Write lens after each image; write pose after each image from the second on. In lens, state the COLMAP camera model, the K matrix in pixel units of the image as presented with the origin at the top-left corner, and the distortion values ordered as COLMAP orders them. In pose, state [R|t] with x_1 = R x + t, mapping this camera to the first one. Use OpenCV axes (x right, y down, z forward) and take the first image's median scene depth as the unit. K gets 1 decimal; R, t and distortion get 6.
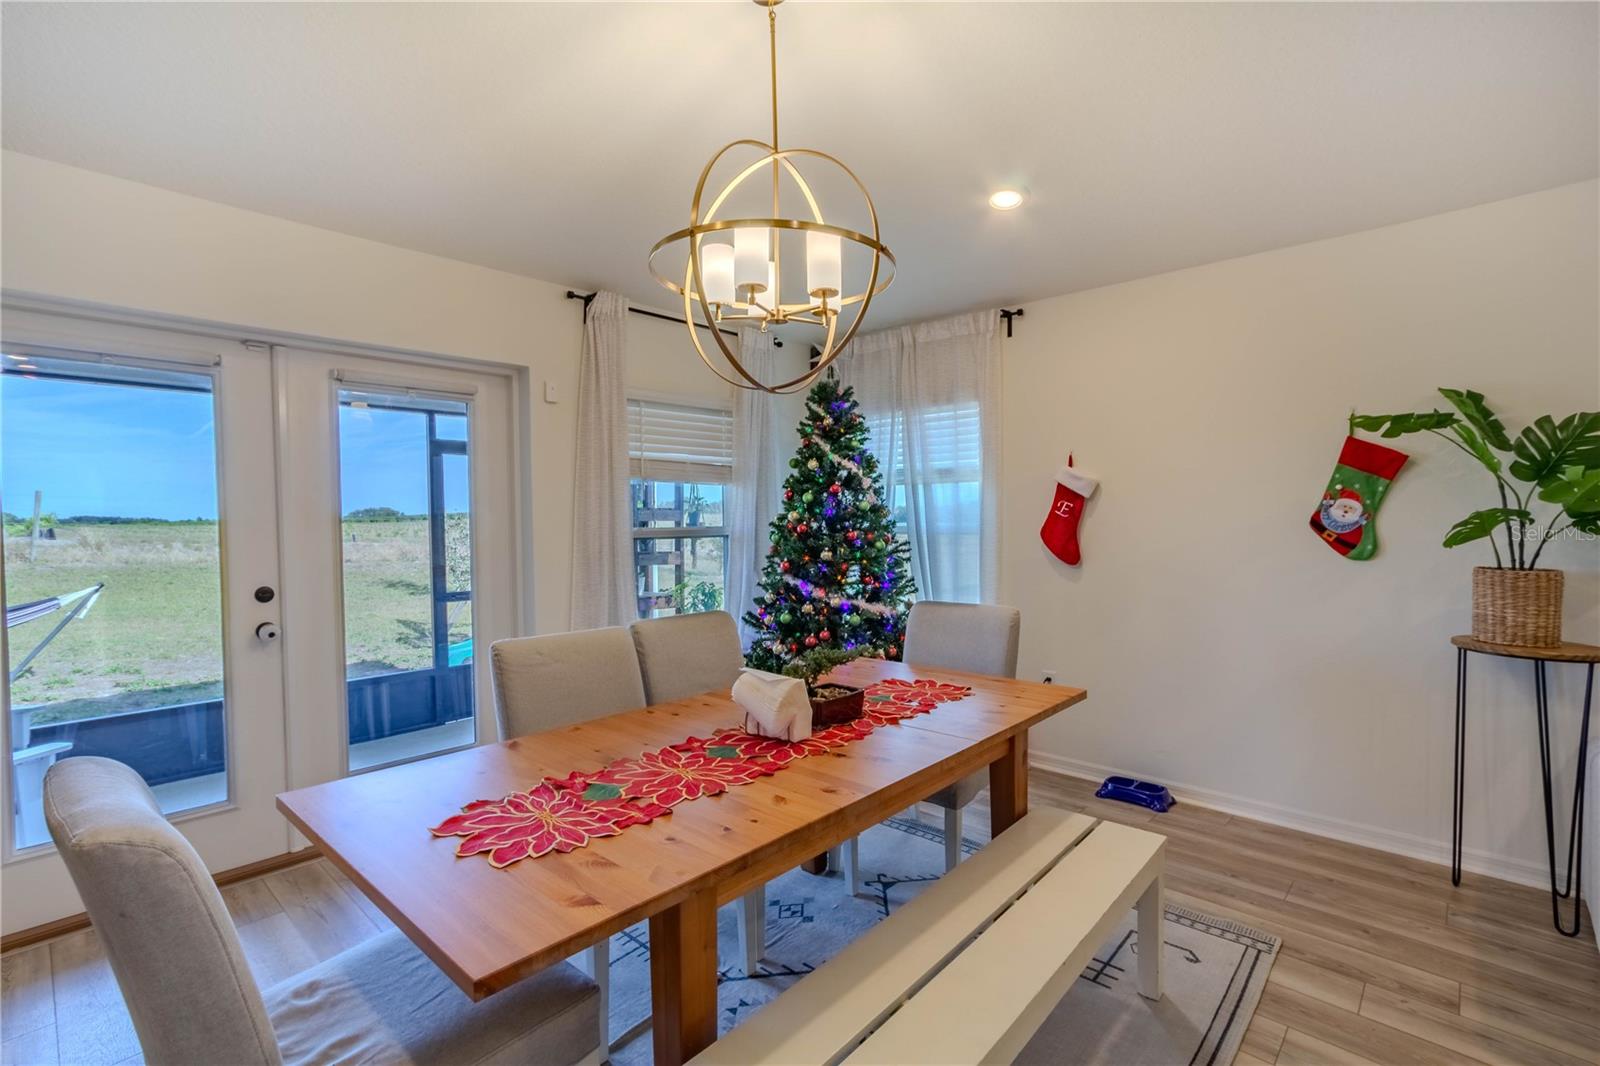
lens RADIAL K [[733.7, 0, 790.9], [0, 733.7, 537.1], [0, 0, 1]] dist [-0.010787, 0.012840]
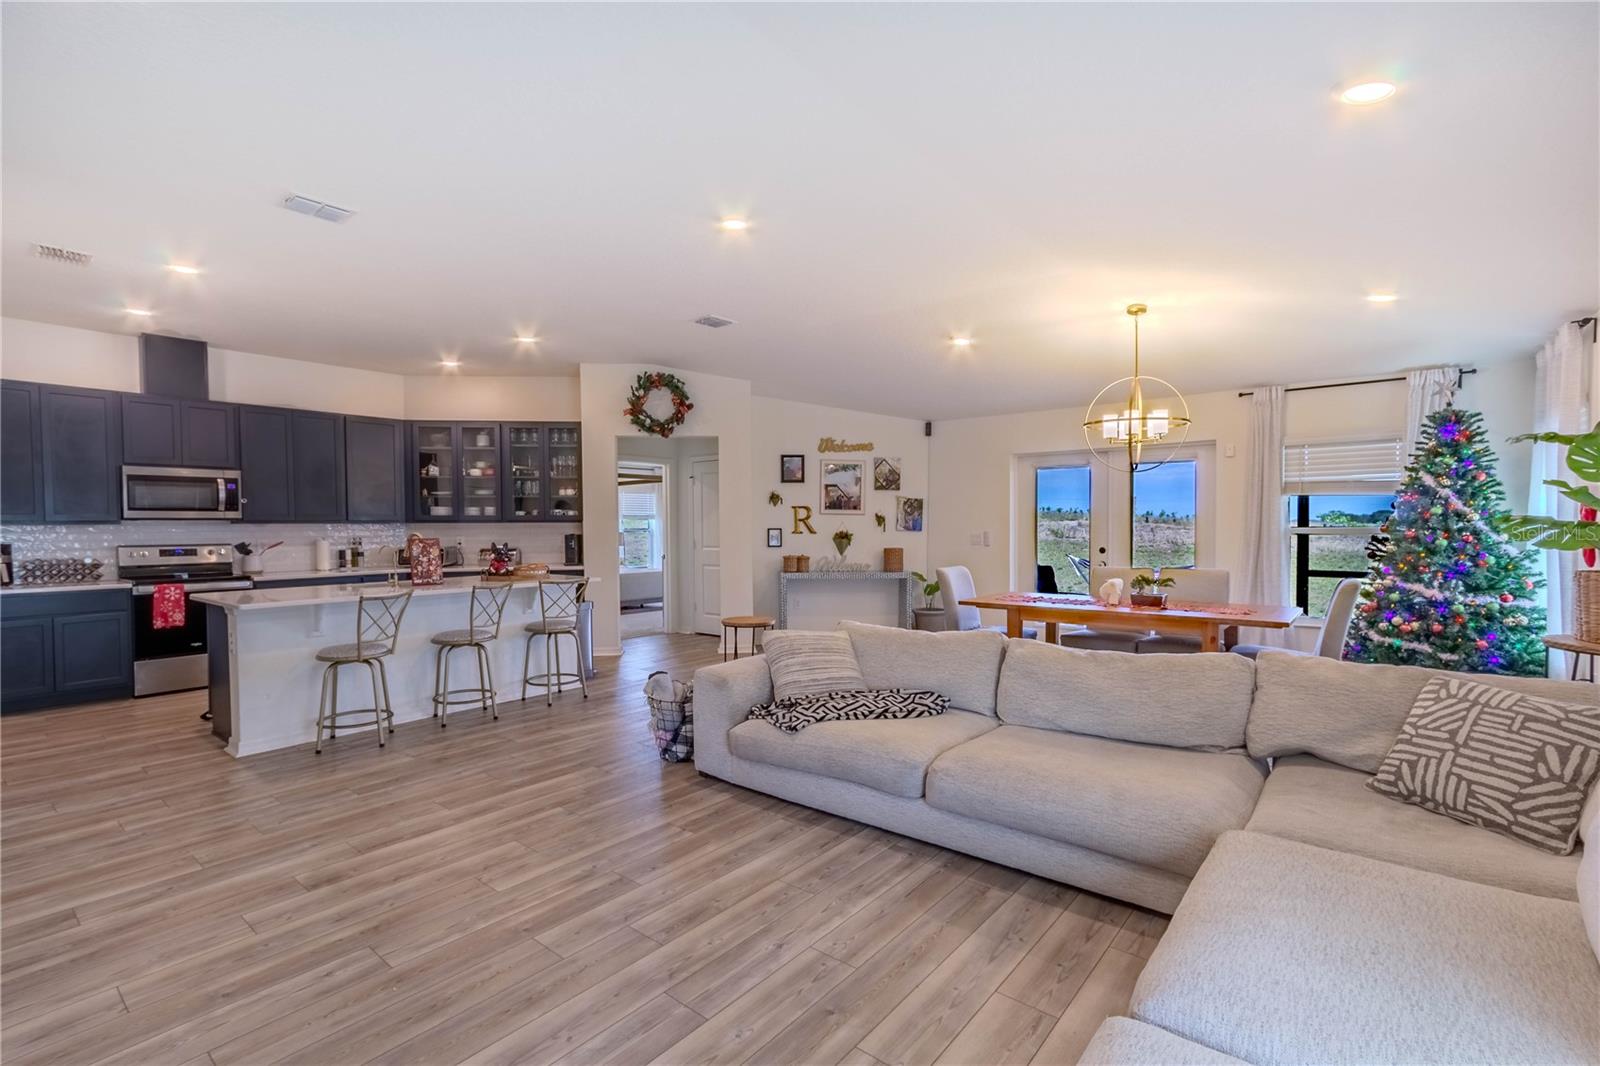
lens RADIAL K [[733.7, 0, 796.4], [0, 733.7, 542.5], [0, 0, 1]] dist [-0.010787, 0.012840]
pose [[0.063190, 0.032636, -0.997468, 1.818421], [-0.022851, 0.999250, 0.031247, -0.004097], [0.997740, 0.020818, 0.063889, -0.229727]]
